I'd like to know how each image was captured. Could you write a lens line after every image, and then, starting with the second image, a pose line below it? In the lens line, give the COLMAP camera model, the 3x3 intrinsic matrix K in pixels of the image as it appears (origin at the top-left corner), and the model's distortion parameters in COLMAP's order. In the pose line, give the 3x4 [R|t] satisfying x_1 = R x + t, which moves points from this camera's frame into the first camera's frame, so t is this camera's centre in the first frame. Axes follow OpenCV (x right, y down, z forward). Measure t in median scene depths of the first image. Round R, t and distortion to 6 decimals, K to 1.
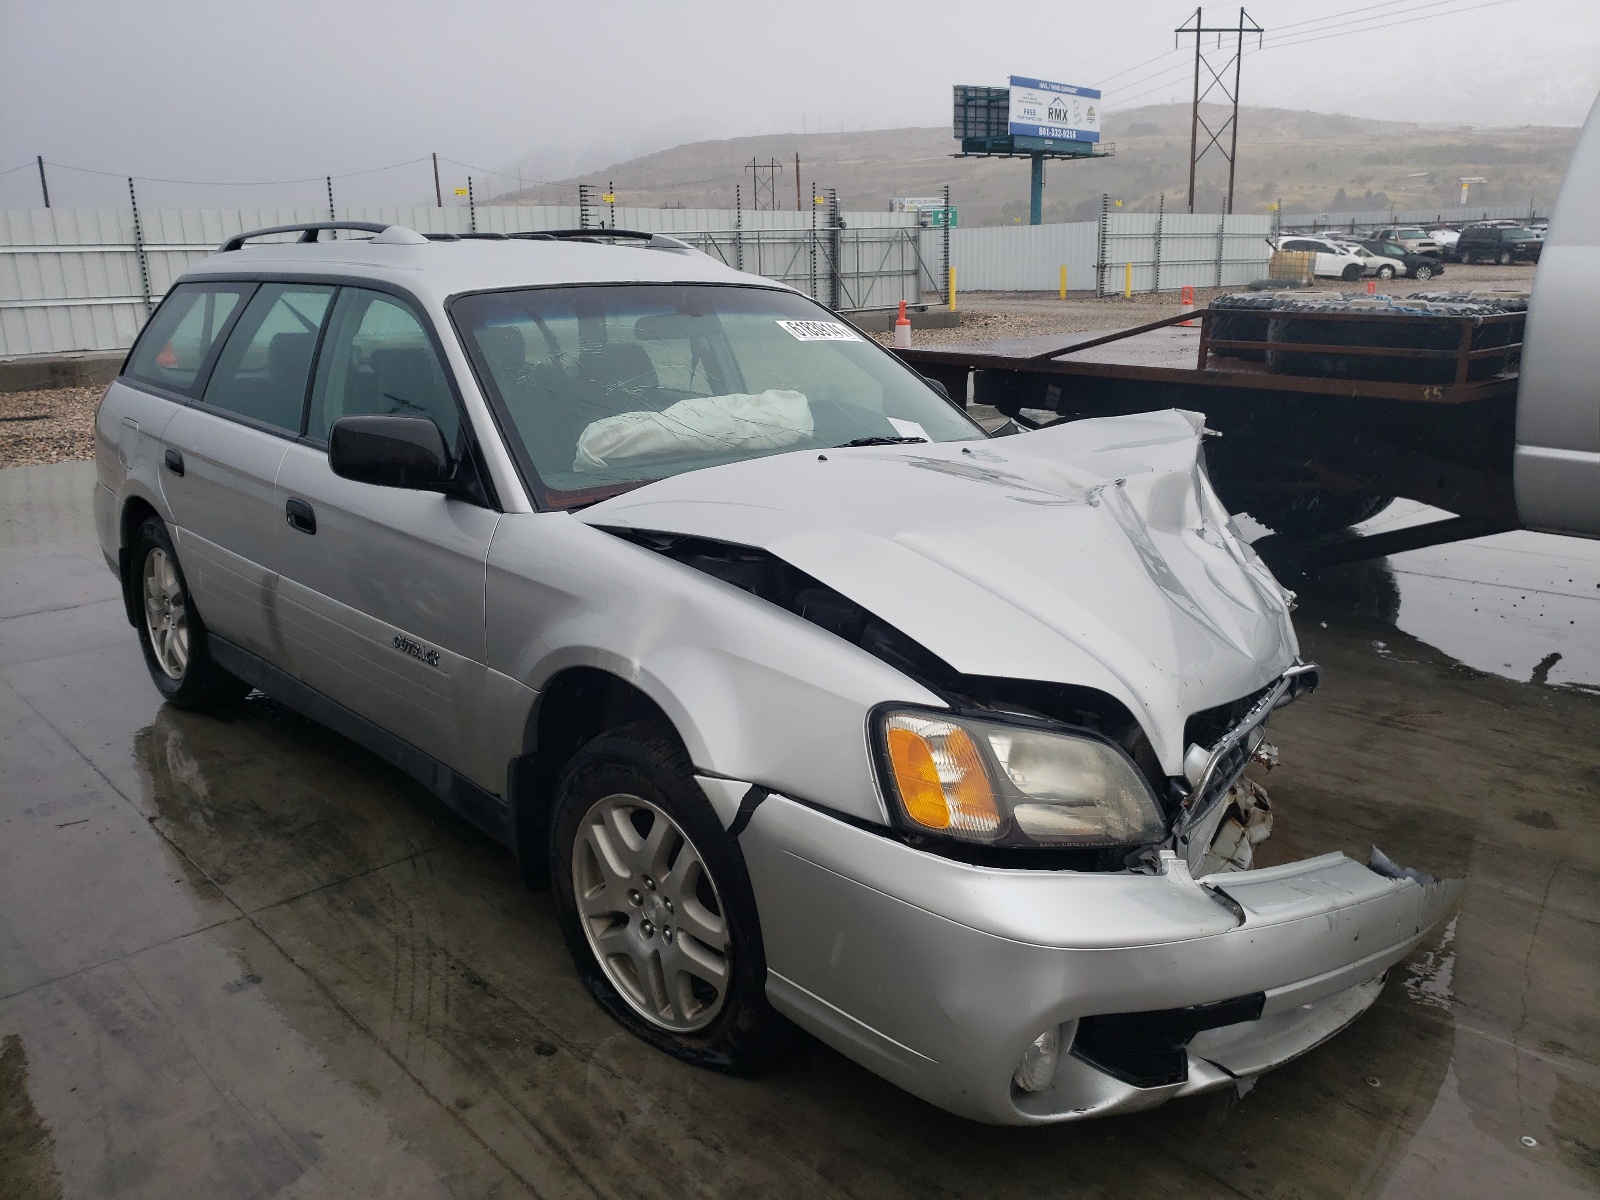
lens RADIAL K [[1350.4, 0, 800.0], [0, 1350.4, 600.0], [0, 0, 1]] dist [-0.003980, 0.000443]
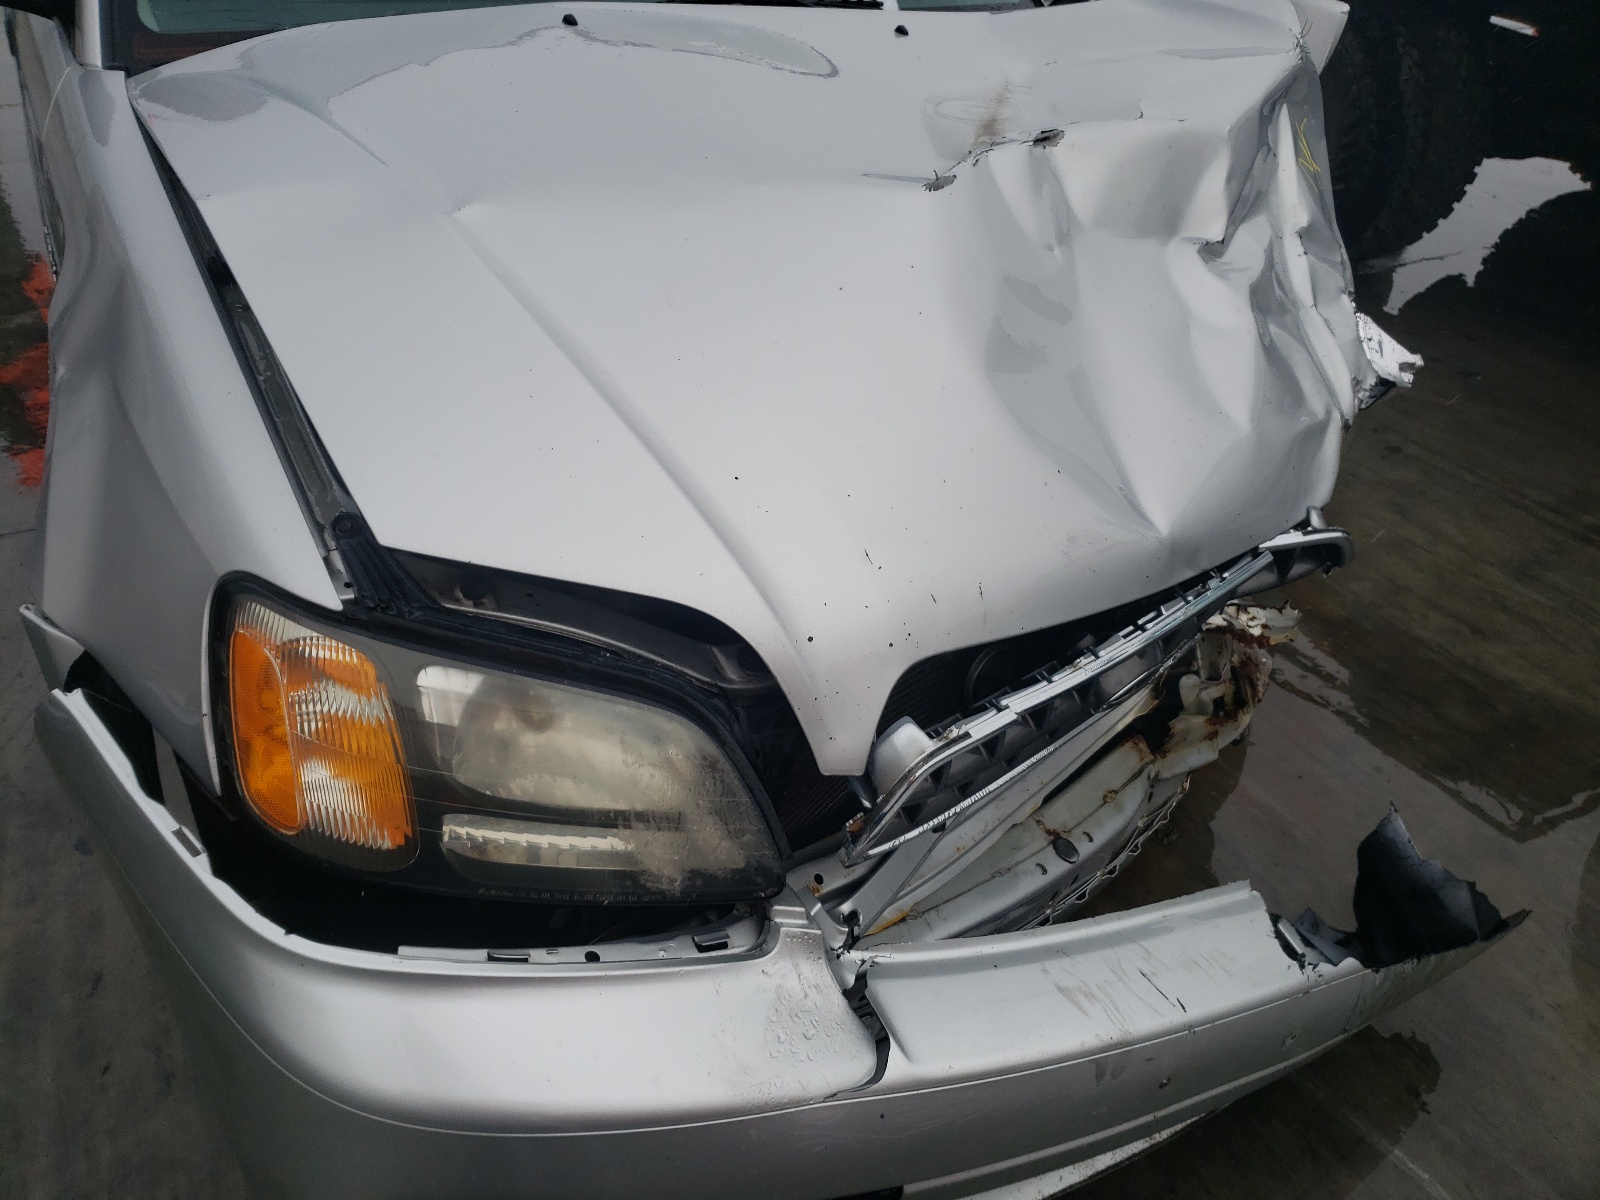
lens RADIAL K [[1260.9, 0, 800.0], [0, 1260.9, 600.0], [0, 0, 1]] dist [0.037896, -0.005683]
pose [[0.959609, 0.203223, -0.194555, 0.323667], [-0.123289, 0.925358, 0.358486, -0.100486], [0.252885, -0.320020, 0.913037, 0.538061]]
